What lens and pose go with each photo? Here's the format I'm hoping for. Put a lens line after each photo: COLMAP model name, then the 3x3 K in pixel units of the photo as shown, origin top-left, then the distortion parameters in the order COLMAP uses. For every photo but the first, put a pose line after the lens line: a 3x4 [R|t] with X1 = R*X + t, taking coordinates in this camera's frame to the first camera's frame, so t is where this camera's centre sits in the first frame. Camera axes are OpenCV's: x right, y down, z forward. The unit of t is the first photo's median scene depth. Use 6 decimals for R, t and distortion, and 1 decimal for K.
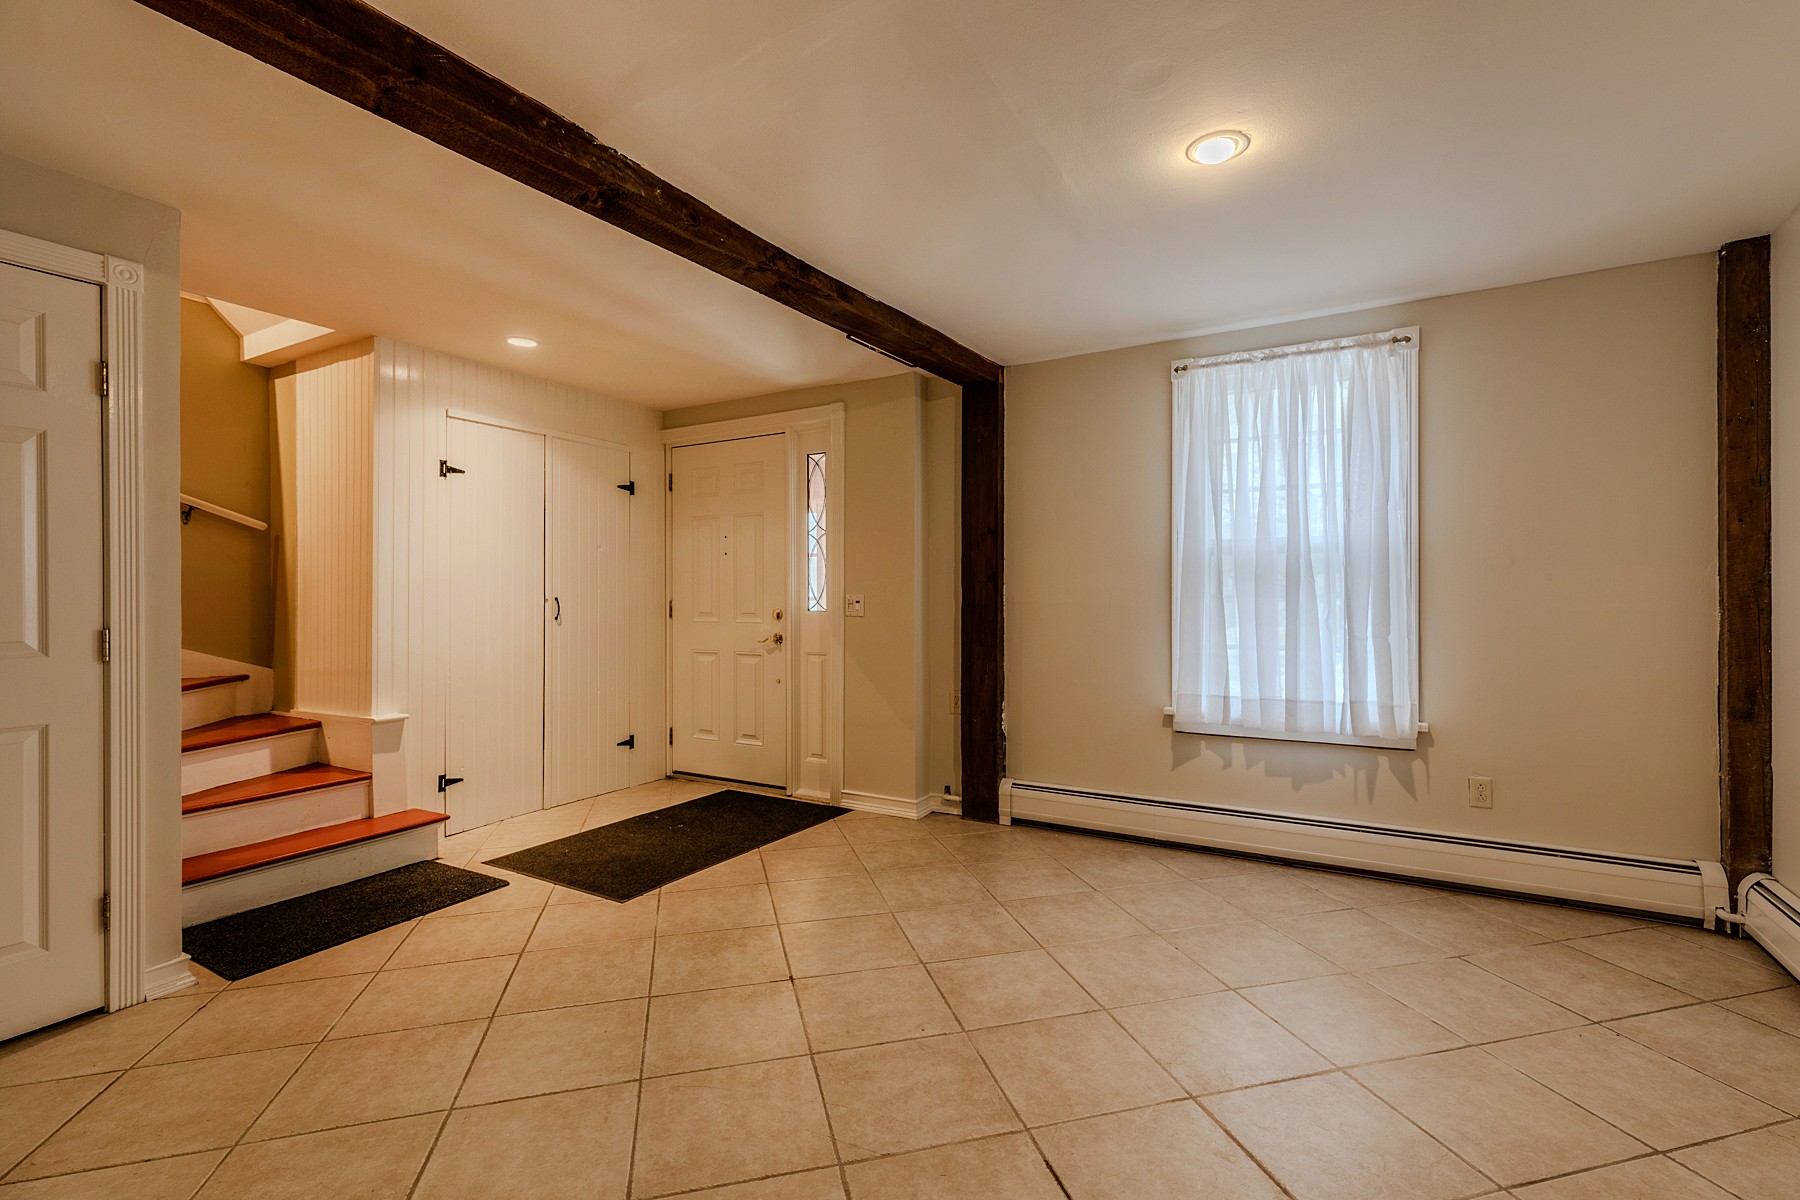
lens RADIAL K [[810.0, 0, 913.7], [0, 810.0, 594.8], [0, 0, 1]] dist [0.007096, -0.000002]
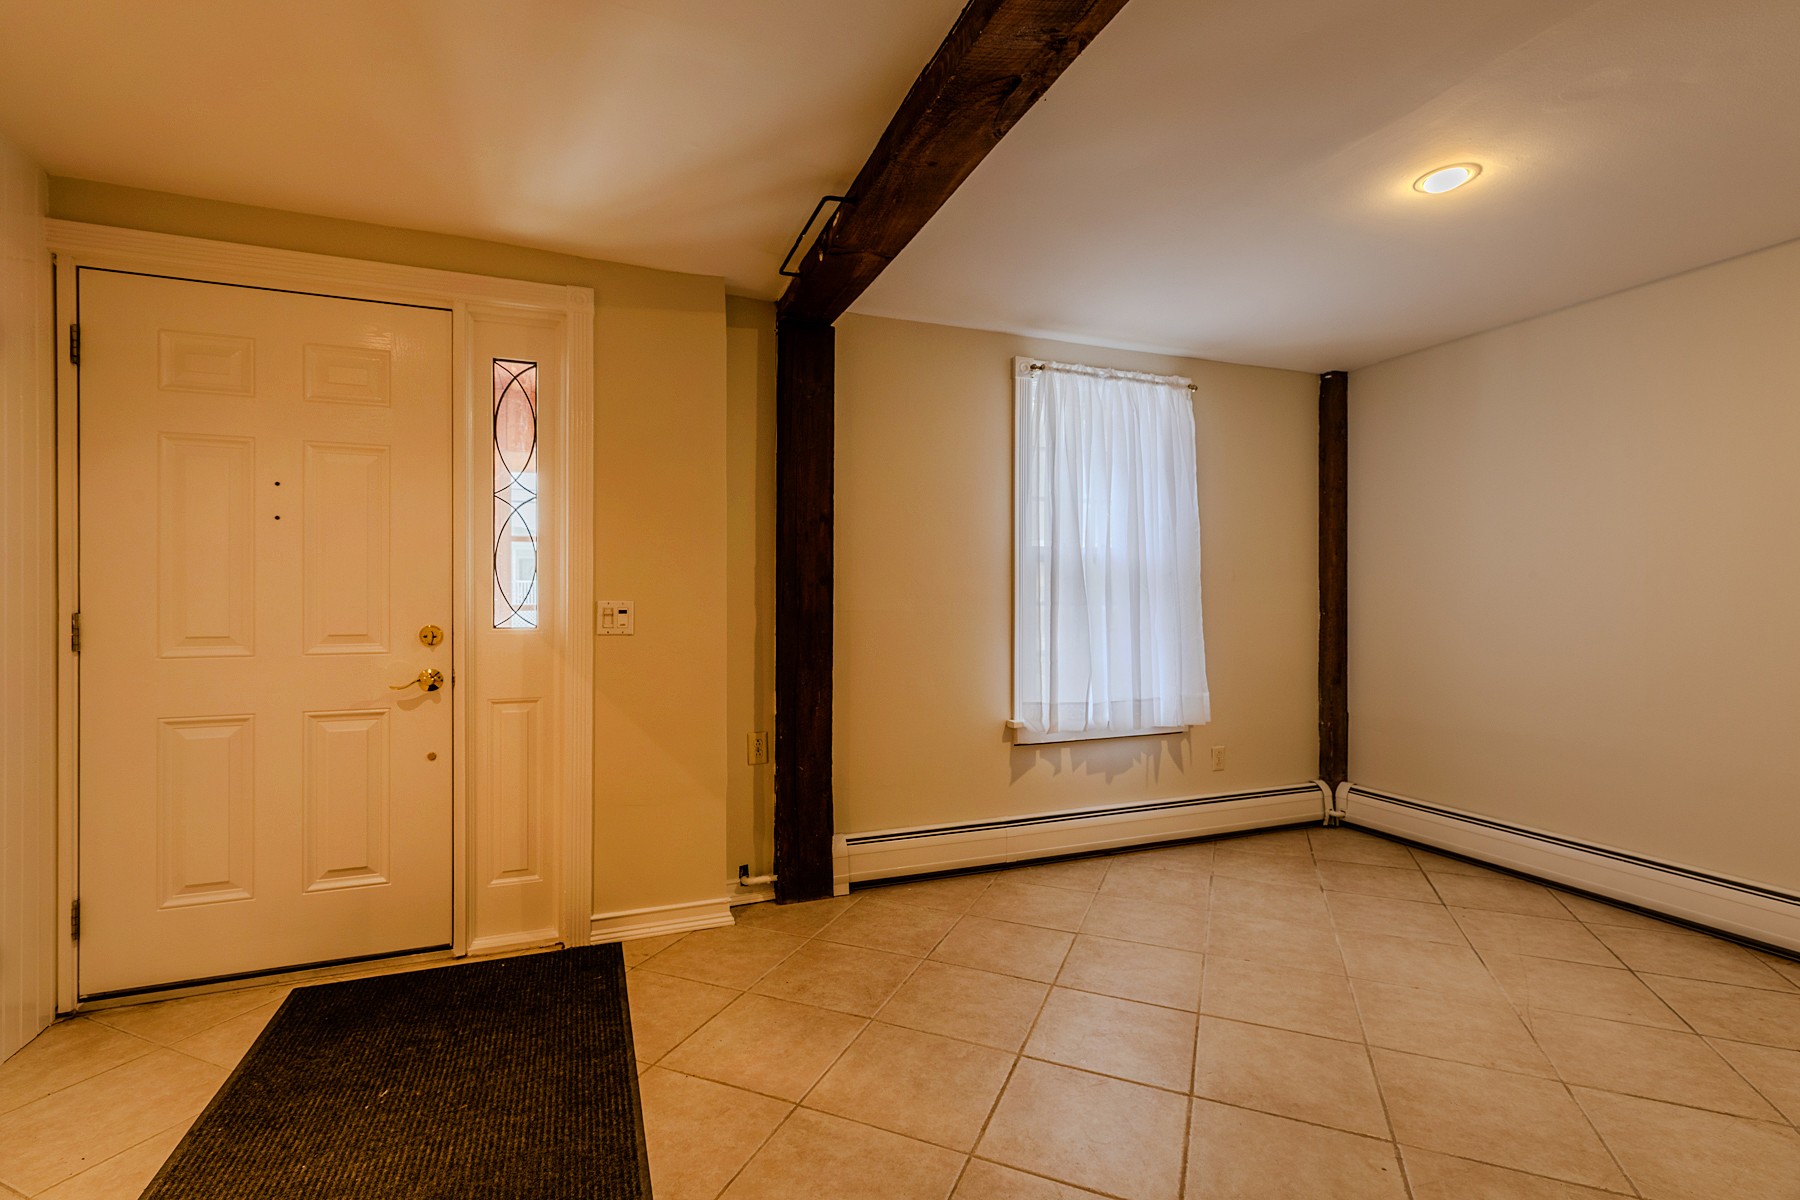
lens RADIAL K [[810.0, 0, 899.3], [0, 810.0, 603.3], [0, 0, 1]] dist [0.007096, -0.000002]
pose [[0.620168, 0.000319, 0.784469, -0.522333], [-0.002397, 0.999996, 0.001489, 0.000701], [-0.784465, -0.002804, 0.620167, 0.526393]]
